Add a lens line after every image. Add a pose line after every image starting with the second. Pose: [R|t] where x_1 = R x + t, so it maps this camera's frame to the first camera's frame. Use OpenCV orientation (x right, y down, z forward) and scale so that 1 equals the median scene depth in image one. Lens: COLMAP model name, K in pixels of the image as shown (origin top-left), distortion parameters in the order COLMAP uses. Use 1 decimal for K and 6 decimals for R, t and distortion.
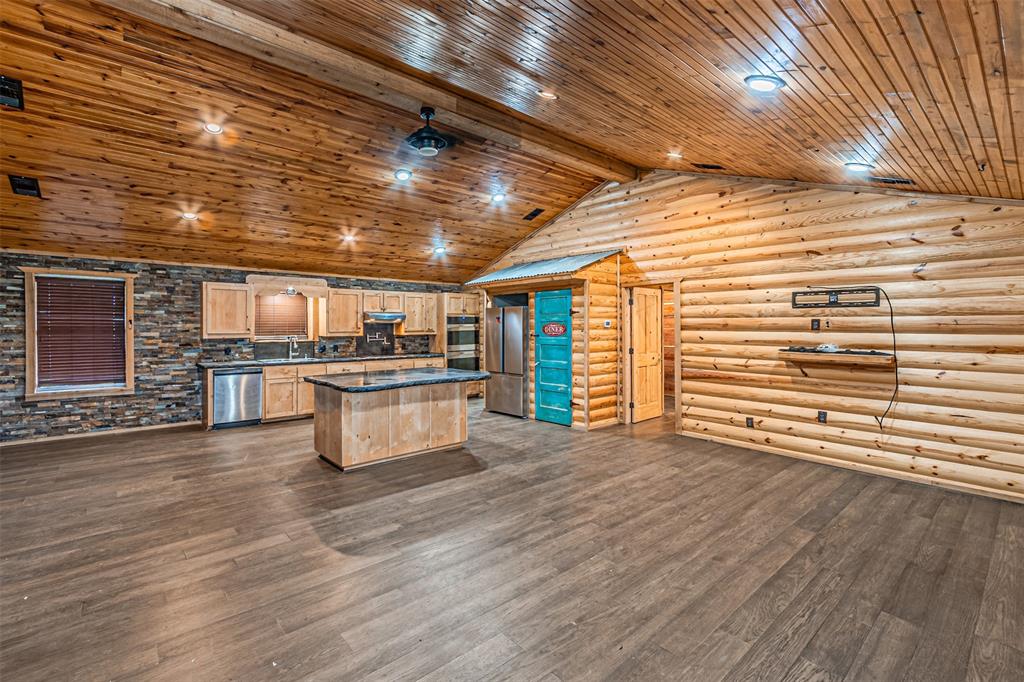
lens RADIAL K [[450.3, 0, 509.0], [0, 450.3, 324.5], [0, 0, 1]] dist [0.007656, -0.001640]
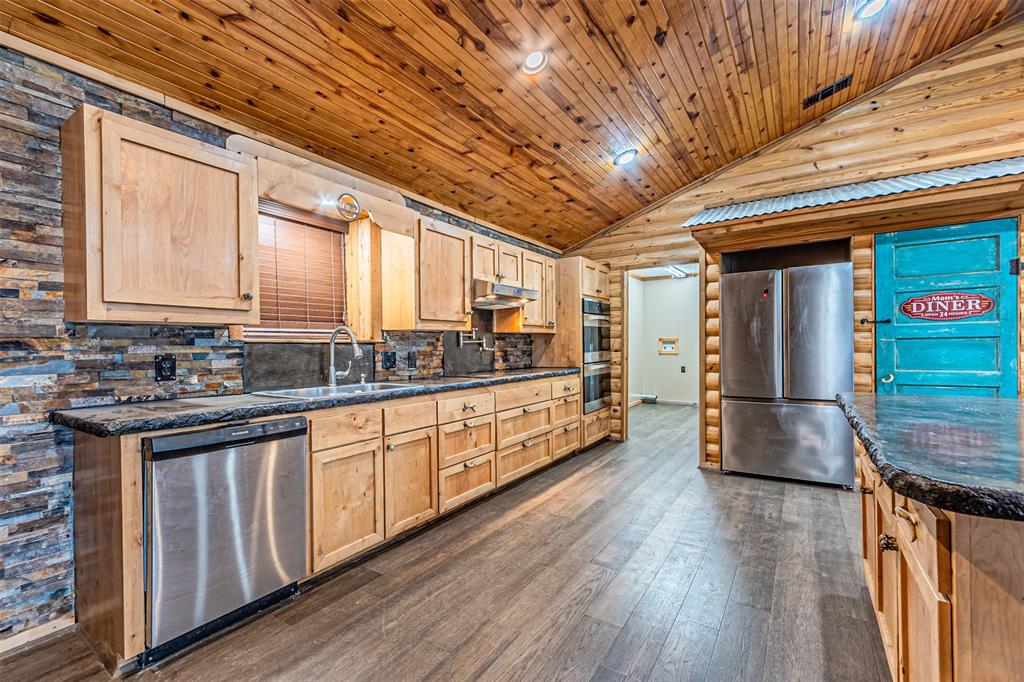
lens RADIAL K [[450.3, 0, 509.1], [0, 450.3, 344.8], [0, 0, 1]] dist [0.007656, -0.001640]
pose [[0.966955, -0.012322, 0.254651, -0.455517], [0.012564, 0.999921, 0.000675, 0.044278], [-0.254639, 0.002547, 0.967033, 0.613146]]
